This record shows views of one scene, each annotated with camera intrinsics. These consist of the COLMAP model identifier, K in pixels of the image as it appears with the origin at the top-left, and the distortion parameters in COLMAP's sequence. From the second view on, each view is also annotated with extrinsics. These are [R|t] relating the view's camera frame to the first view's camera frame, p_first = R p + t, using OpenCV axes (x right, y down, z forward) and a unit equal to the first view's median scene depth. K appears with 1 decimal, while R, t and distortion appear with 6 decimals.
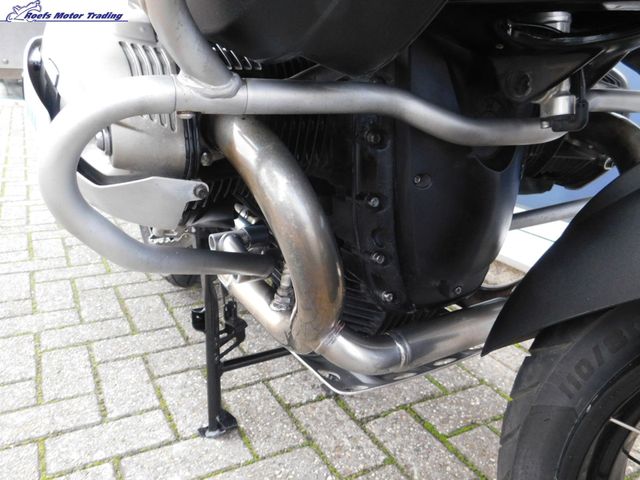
lens RADIAL K [[516.1, 0, 320.0], [0, 516.1, 240.0], [0, 0, 1]] dist [-0.004837, 0.014214]
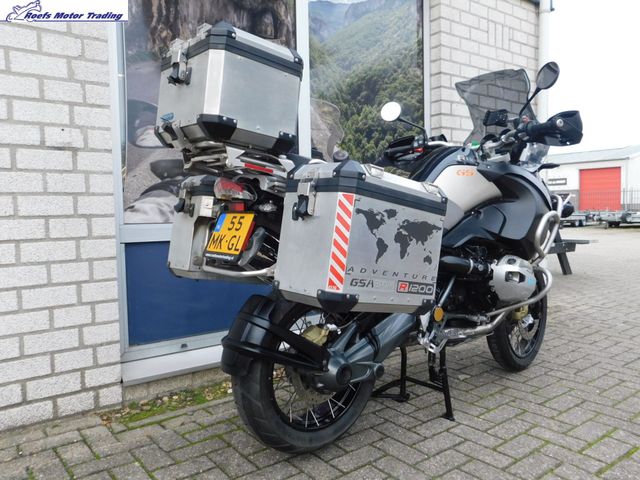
lens RADIAL K [[516.1, 0, 320.0], [0, 516.1, 240.0], [0, 0, 1]] dist [-0.004837, 0.014214]
pose [[-0.144964, -0.106342, 0.983706, -2.411014], [0.318453, 0.936291, 0.148146, -0.950300], [-0.936789, 0.334739, -0.101864, 1.578361]]
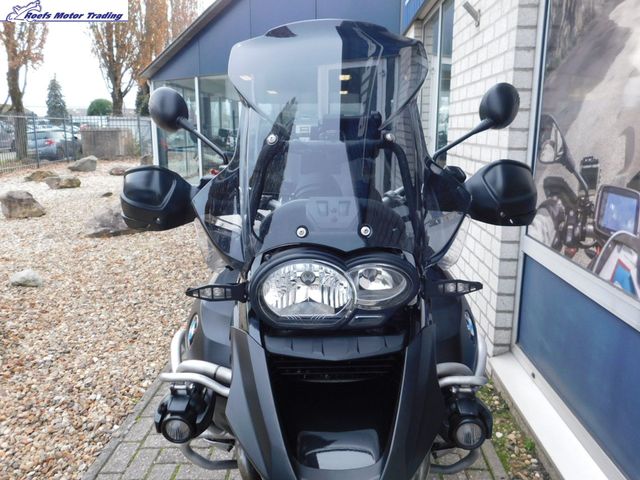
lens RADIAL K [[516.1, 0, 320.0], [0, 516.1, 240.0], [0, 0, 1]] dist [-0.004837, 0.014214]
pose [[0.847799, 0.066721, -0.526103, 0.864998], [-0.127147, 0.988692, -0.079506, -0.558826], [0.514850, 0.134298, 0.846696, -0.737221]]
